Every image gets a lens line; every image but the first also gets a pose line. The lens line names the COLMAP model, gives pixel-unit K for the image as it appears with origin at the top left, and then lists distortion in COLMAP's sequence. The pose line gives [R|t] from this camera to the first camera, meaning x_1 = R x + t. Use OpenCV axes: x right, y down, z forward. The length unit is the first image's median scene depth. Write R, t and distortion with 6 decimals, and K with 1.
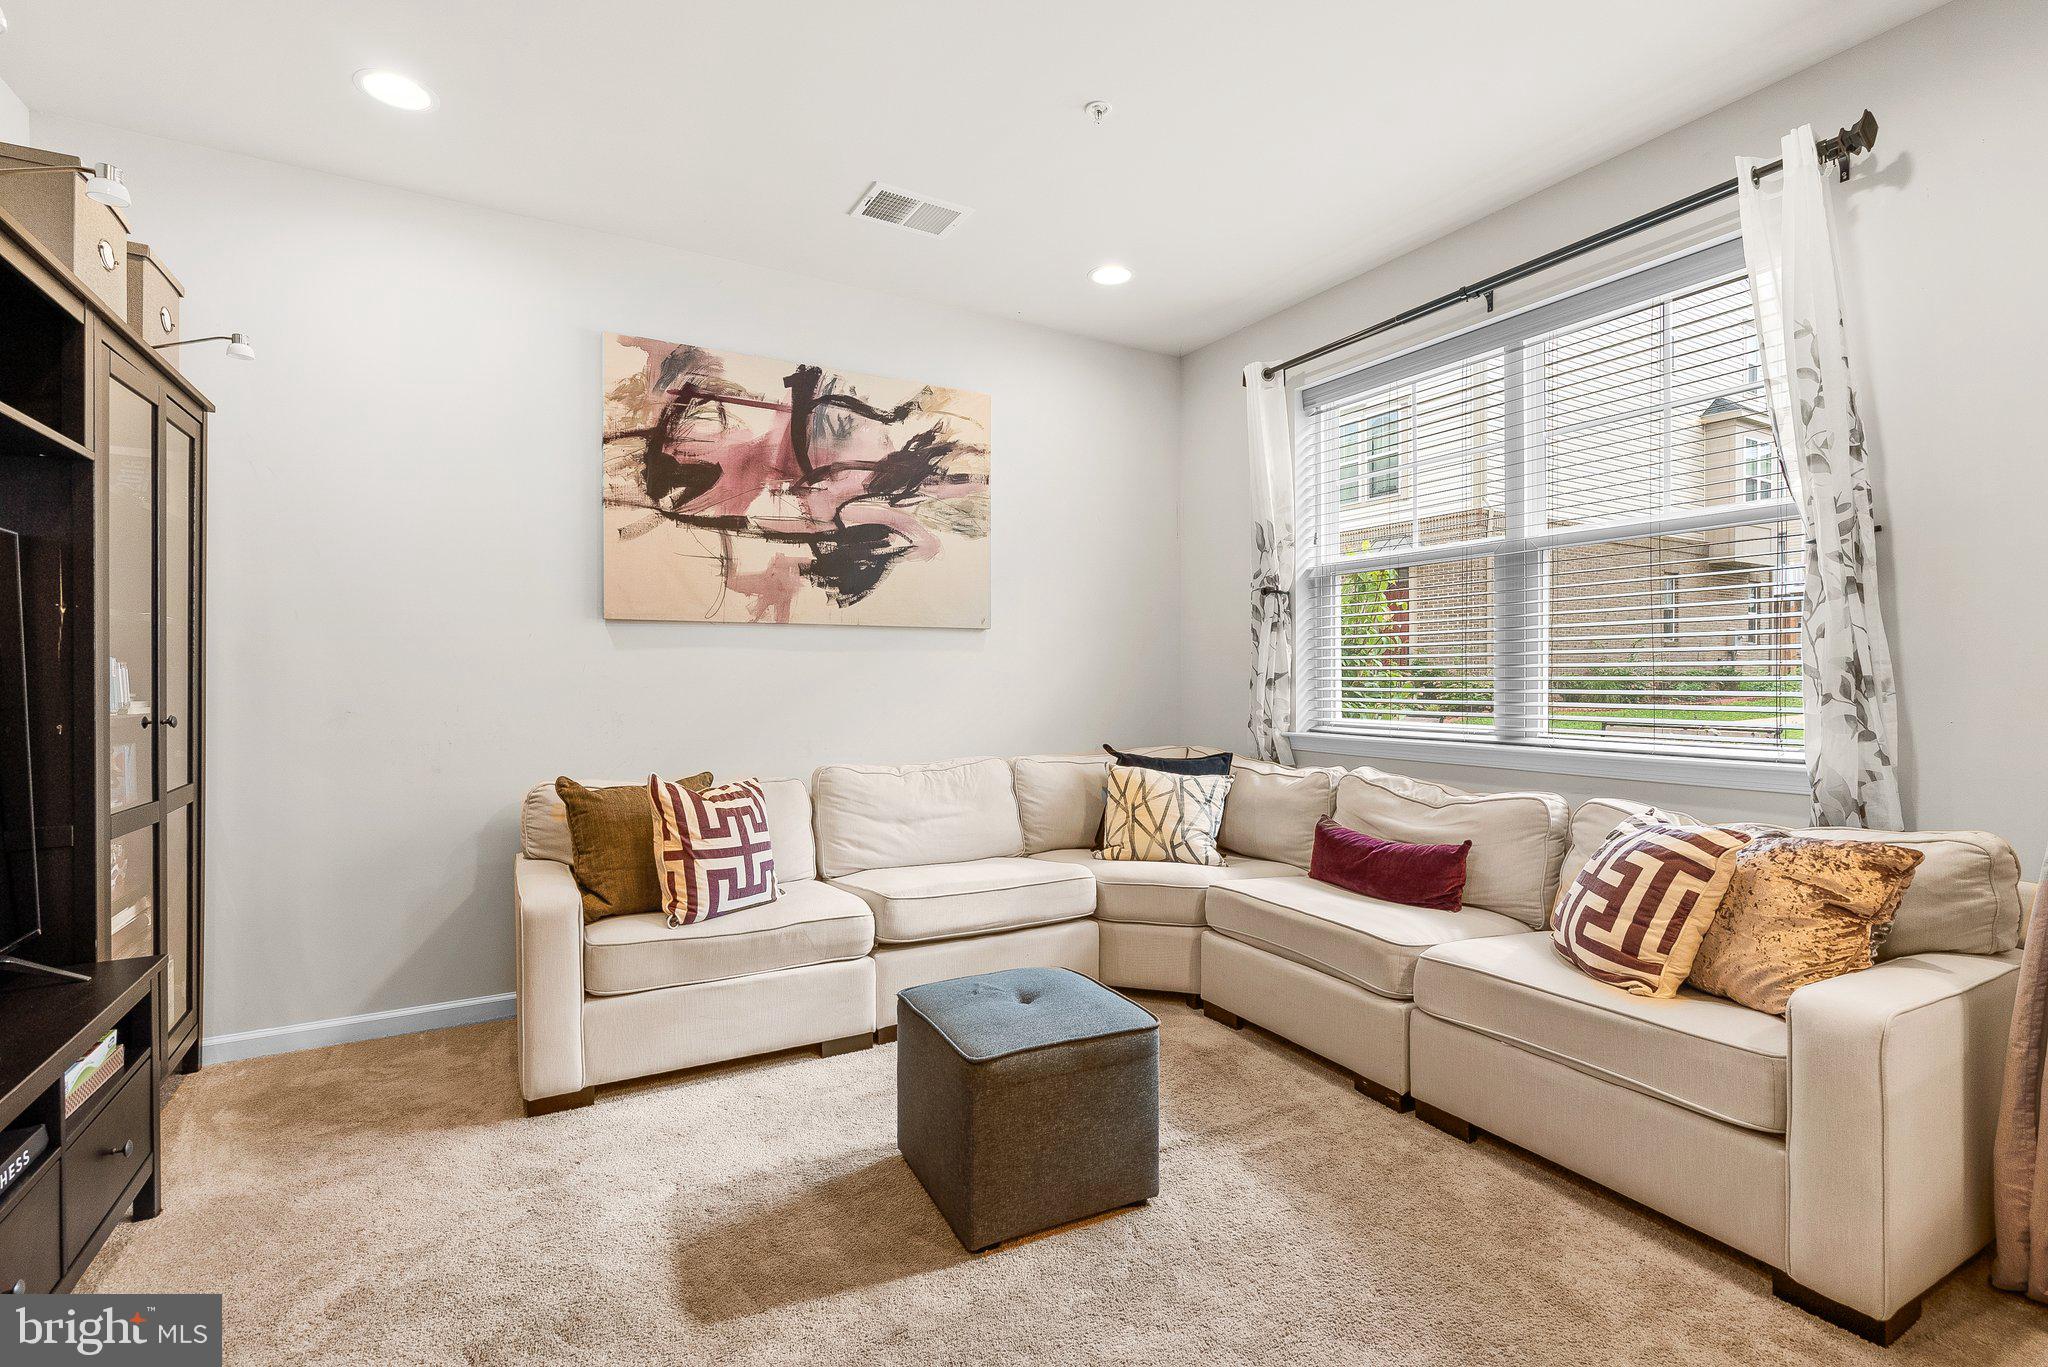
lens RADIAL K [[938.2, 0, 986.6], [0, 938.2, 675.1], [0, 0, 1]] dist [-0.007759, 0.003316]
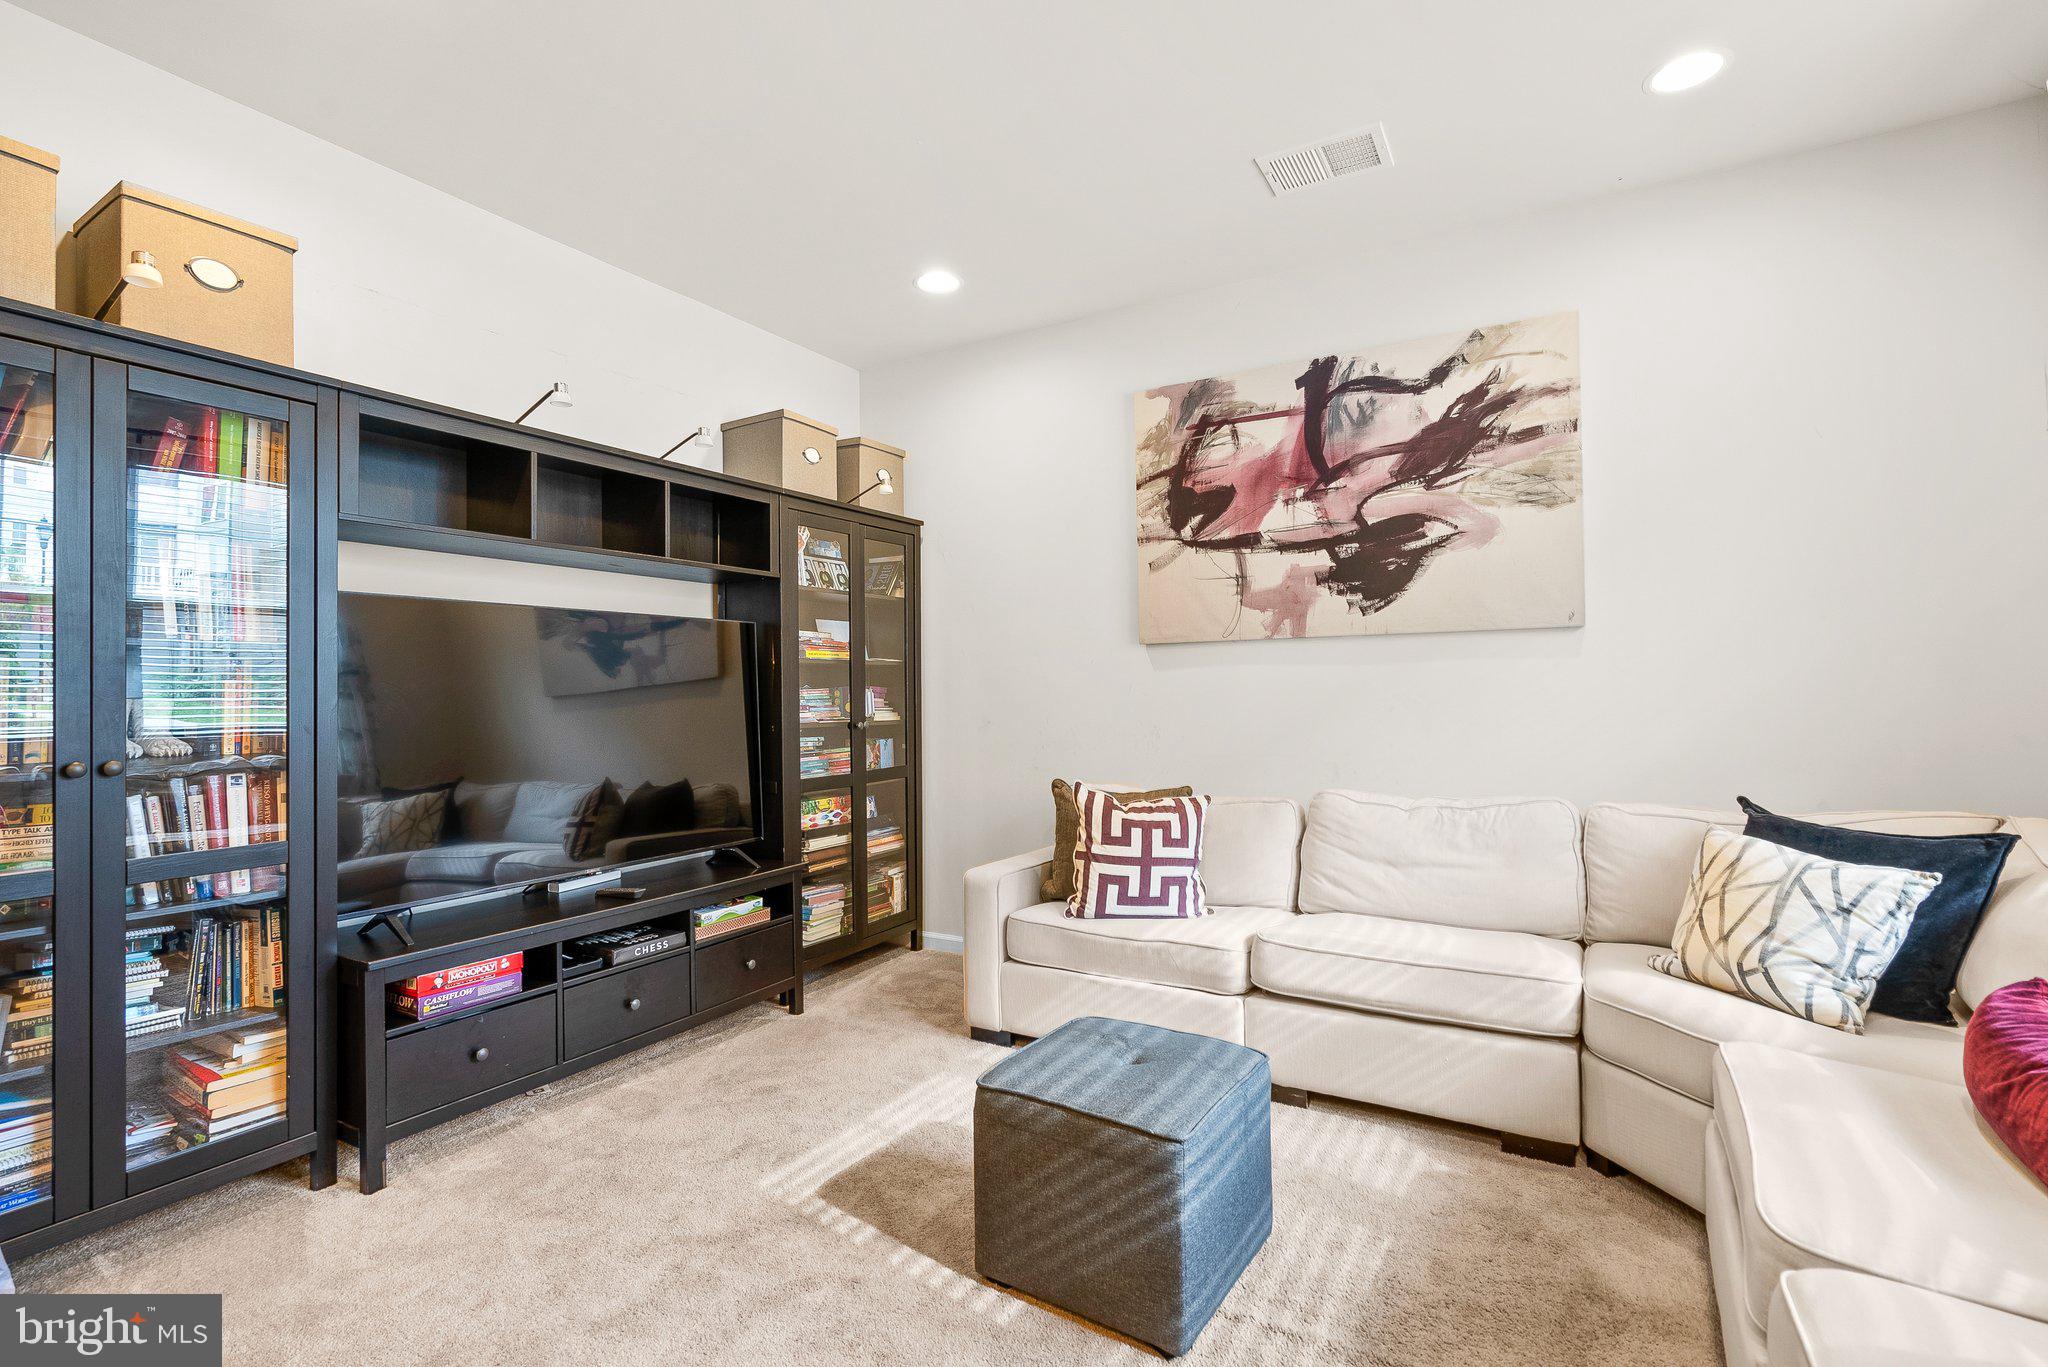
lens RADIAL K [[938.2, 0, 1017.7], [0, 938.2, 677.1], [0, 0, 1]] dist [-0.007759, 0.003316]
pose [[0.509219, -0.018173, -0.860445, 0.465447], [0.013989, 0.999820, -0.012838, -0.006823], [0.860523, -0.005499, 0.509382, 0.276874]]
